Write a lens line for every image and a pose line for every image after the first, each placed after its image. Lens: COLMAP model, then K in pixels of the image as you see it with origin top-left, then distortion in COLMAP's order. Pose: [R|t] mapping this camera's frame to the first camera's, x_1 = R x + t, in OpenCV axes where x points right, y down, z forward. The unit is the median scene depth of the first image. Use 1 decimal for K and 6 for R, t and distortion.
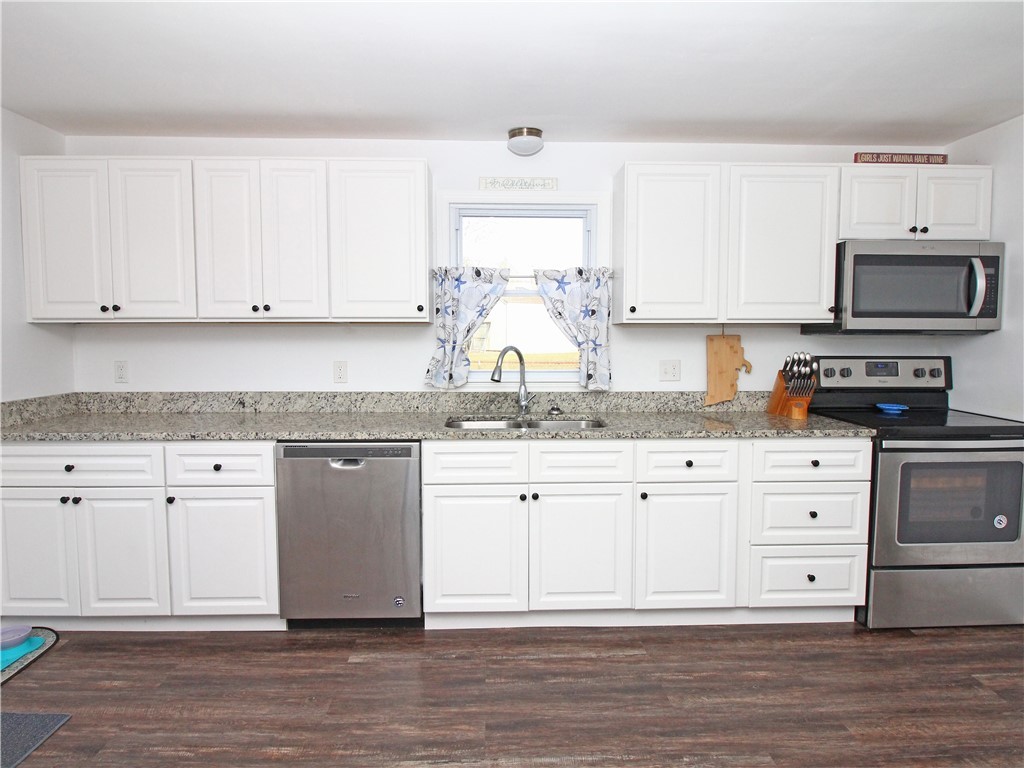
lens RADIAL K [[585.1, 0, 514.4], [0, 585.1, 375.8], [0, 0, 1]] dist [0.002497, -0.008689]
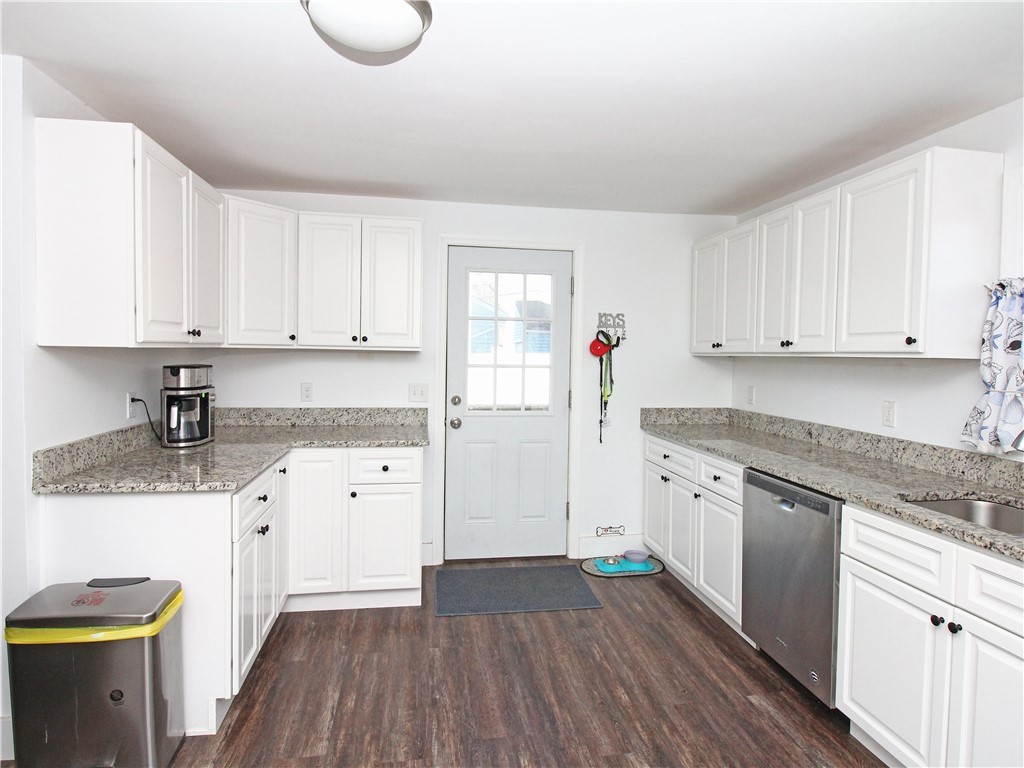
lens RADIAL K [[585.1, 0, 507.0], [0, 585.1, 377.3], [0, 0, 1]] dist [0.002497, -0.008689]
pose [[0.122765, 0.043111, -0.991499, 0.610001], [-0.082846, 0.996014, 0.033049, -0.052788], [0.988972, 0.078084, 0.125847, 0.406771]]
